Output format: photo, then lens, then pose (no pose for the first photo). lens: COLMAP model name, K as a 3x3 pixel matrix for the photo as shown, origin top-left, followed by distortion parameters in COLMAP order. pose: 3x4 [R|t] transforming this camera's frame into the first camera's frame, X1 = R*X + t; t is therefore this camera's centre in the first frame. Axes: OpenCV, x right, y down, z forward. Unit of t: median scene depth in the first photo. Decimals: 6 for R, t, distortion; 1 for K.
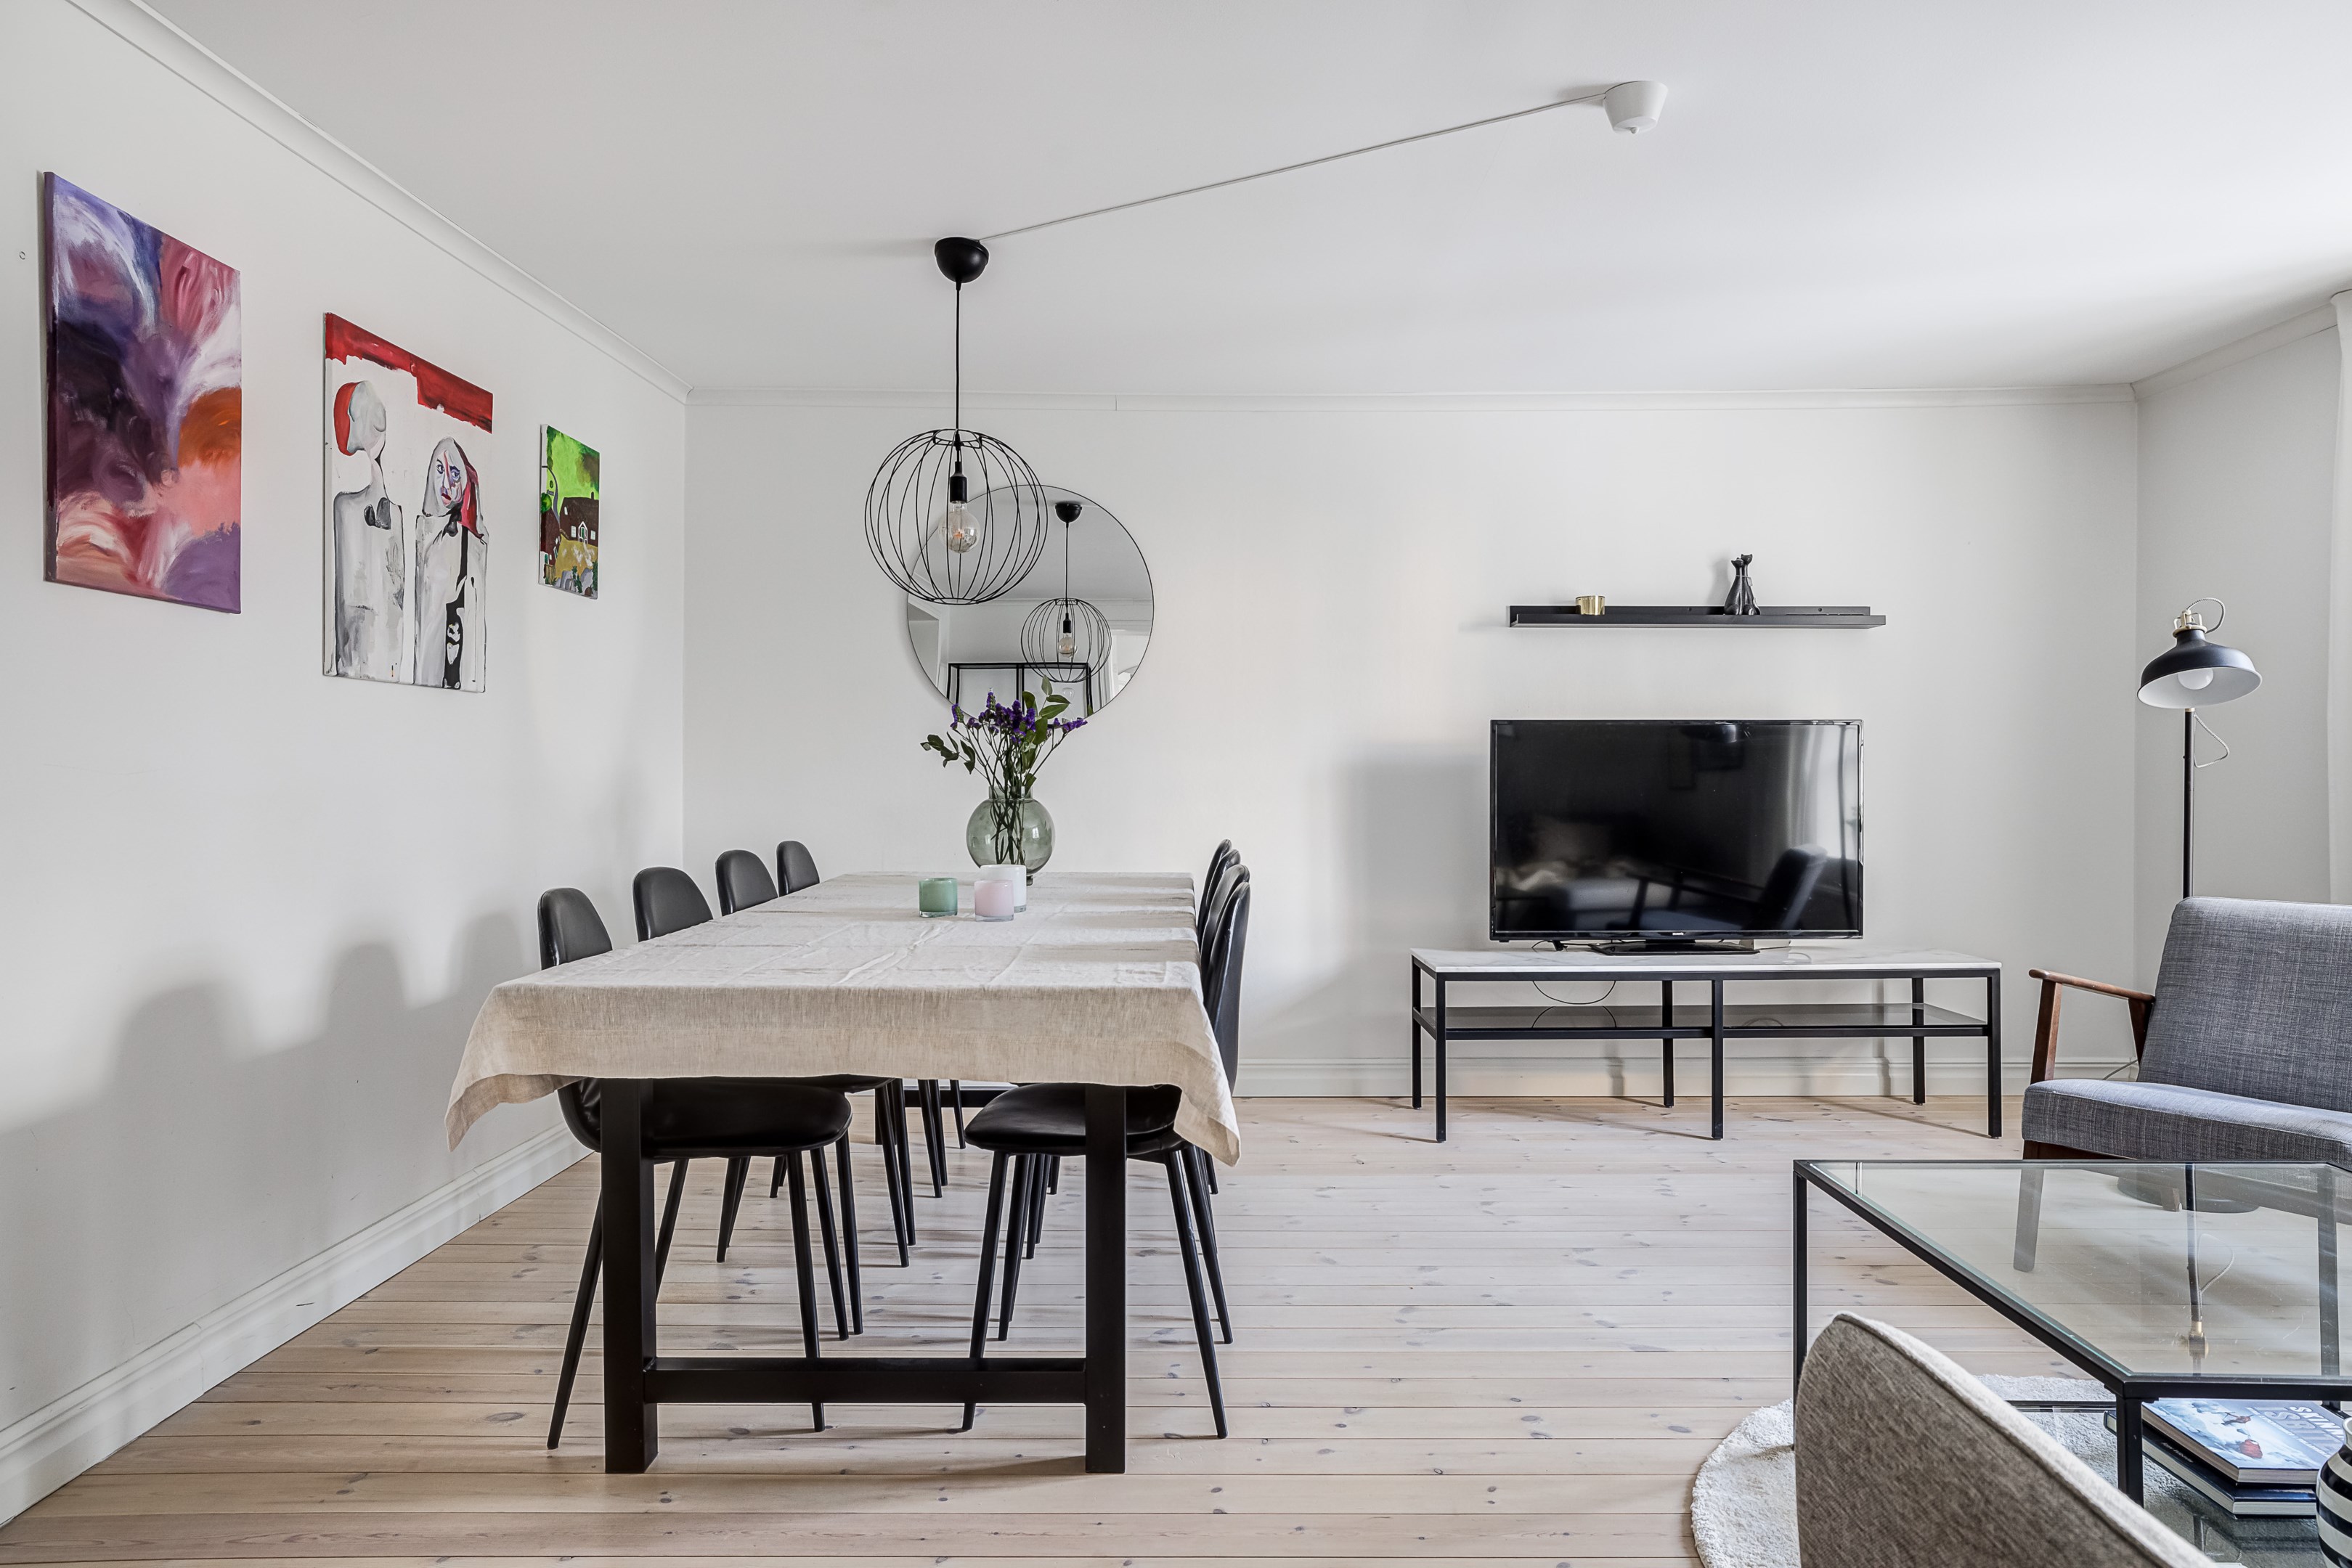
lens RADIAL K [[1439.2, 0, 1170.9], [0, 1439.2, 776.8], [0, 0, 1]] dist [-0.027609, 0.042211]
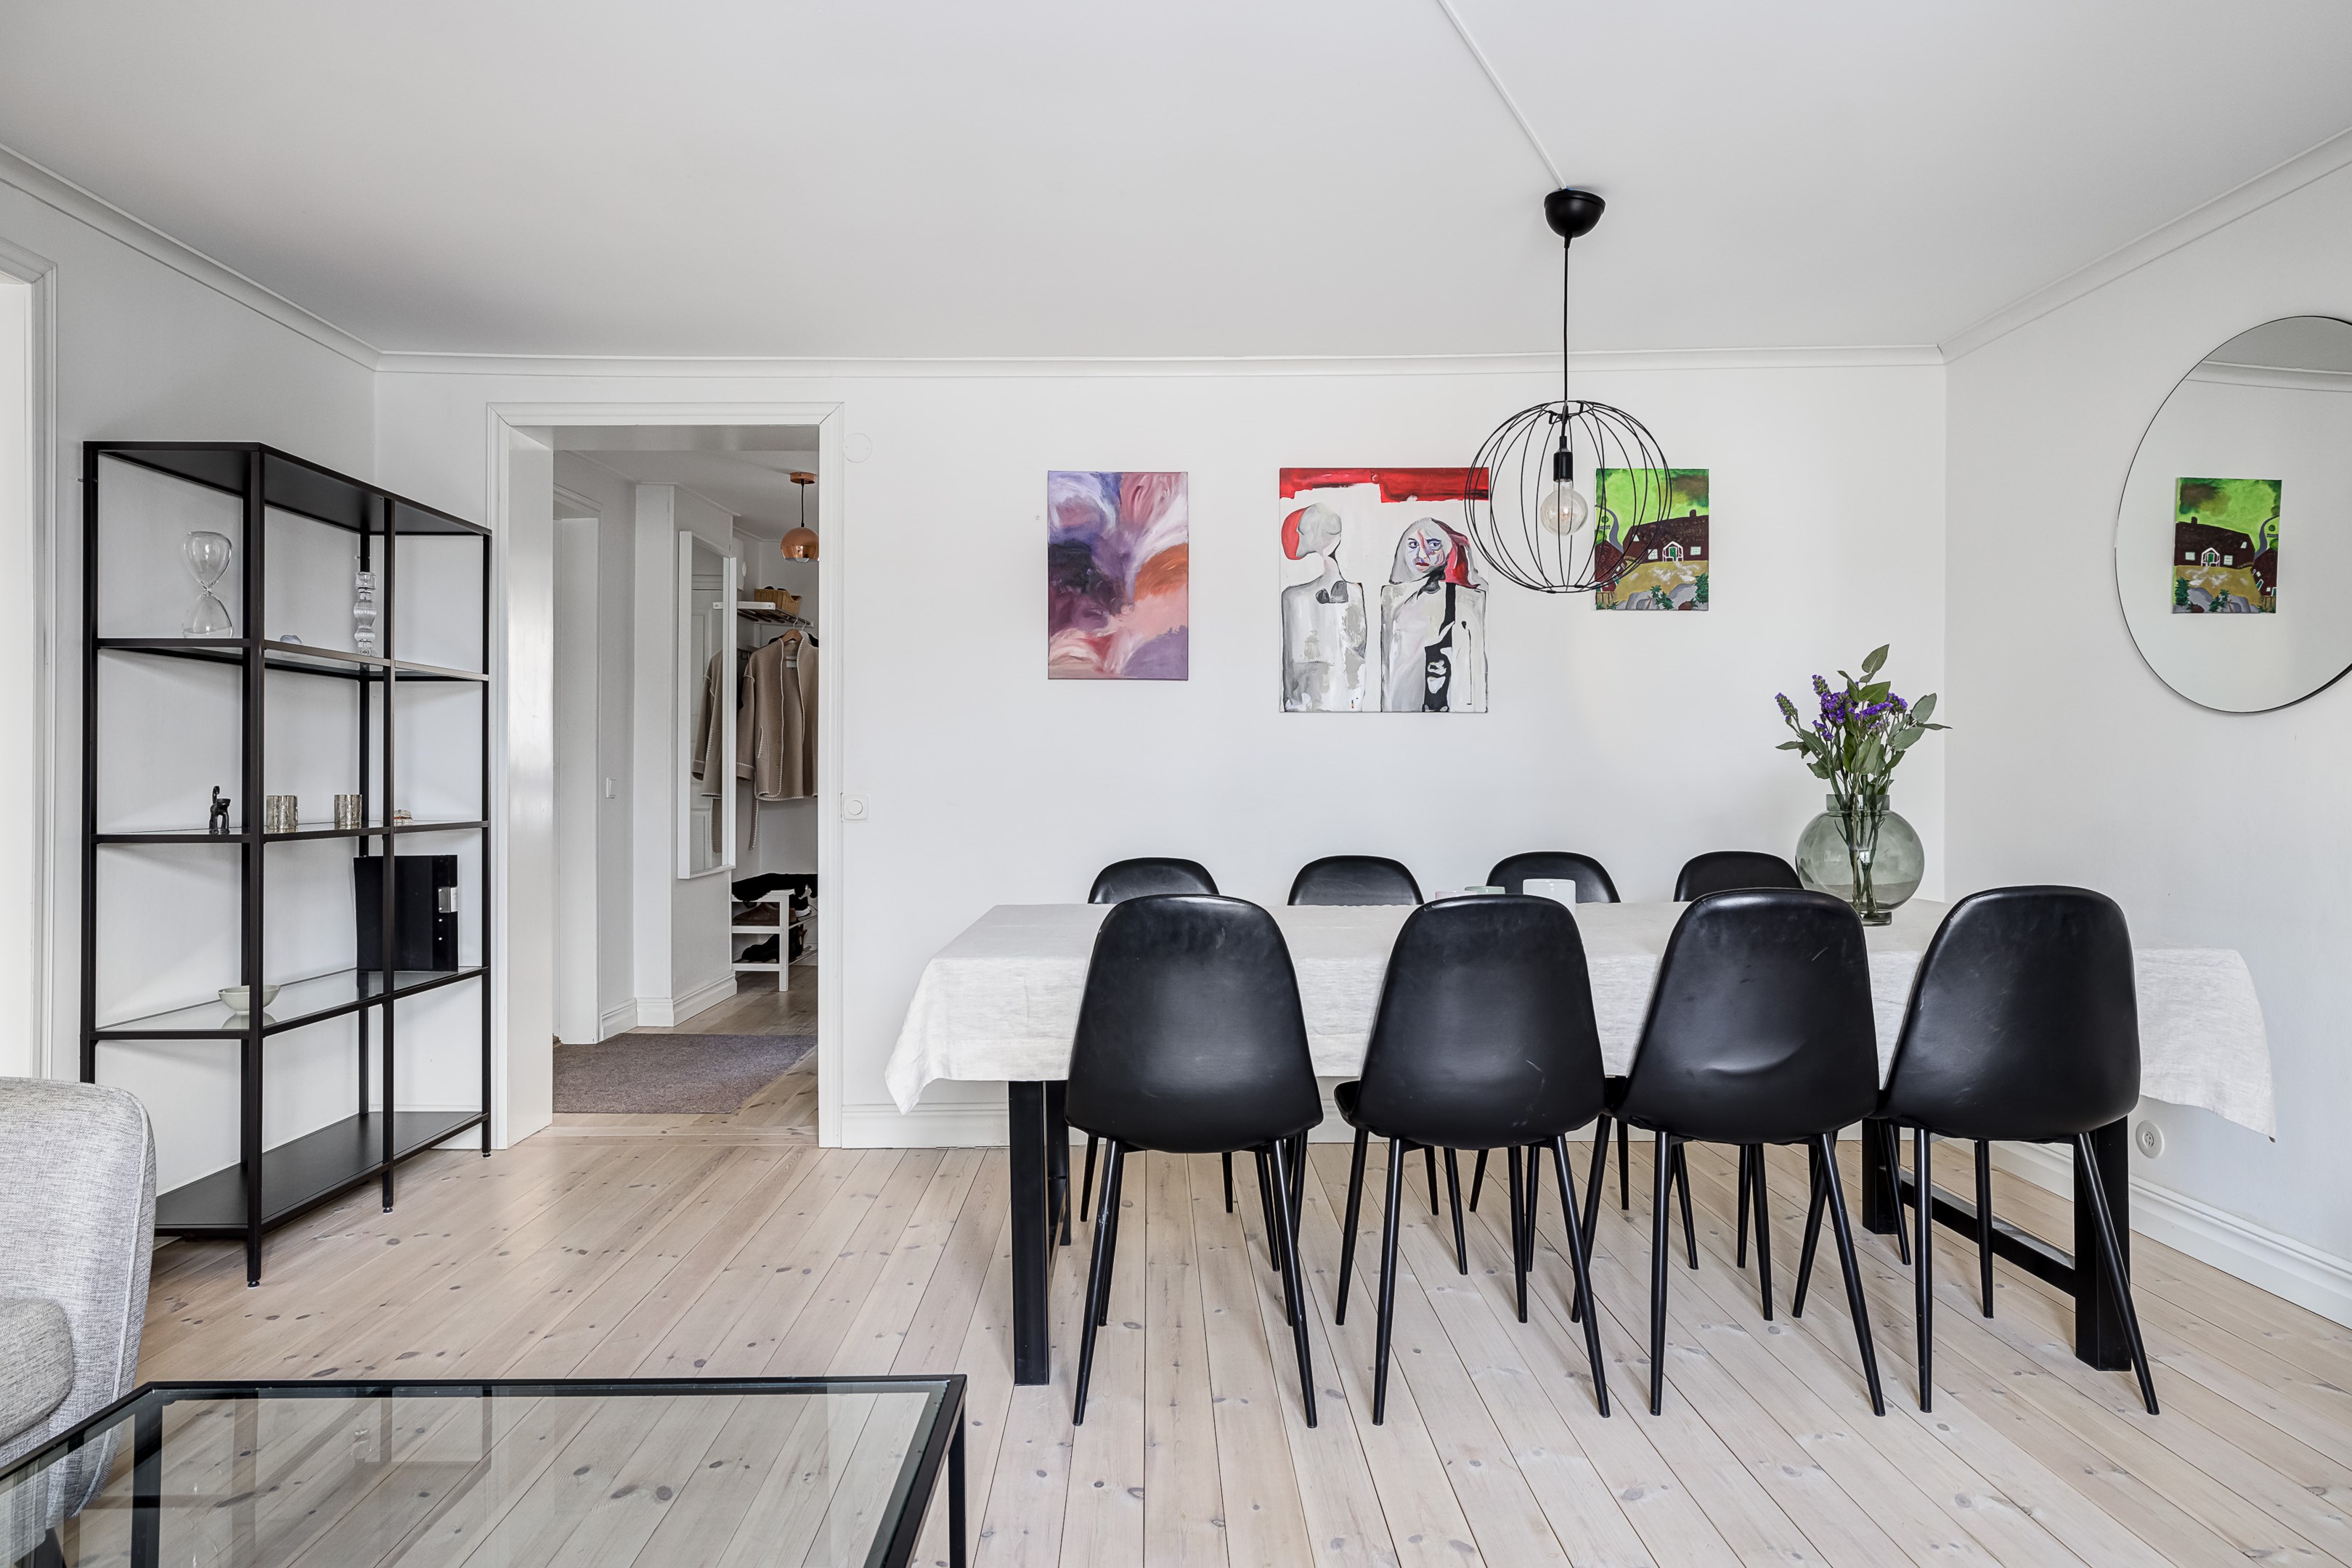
lens RADIAL K [[1394.1, 0, 1204.1], [0, 1394.1, 774.7], [0, 0, 1]] dist [-0.005398, -0.002035]
pose [[0.043149, -0.004691, -0.999058, 0.852400], [-0.004195, 0.999979, -0.004876, 0.001512], [0.999060, 0.004401, 0.043128, 0.861853]]
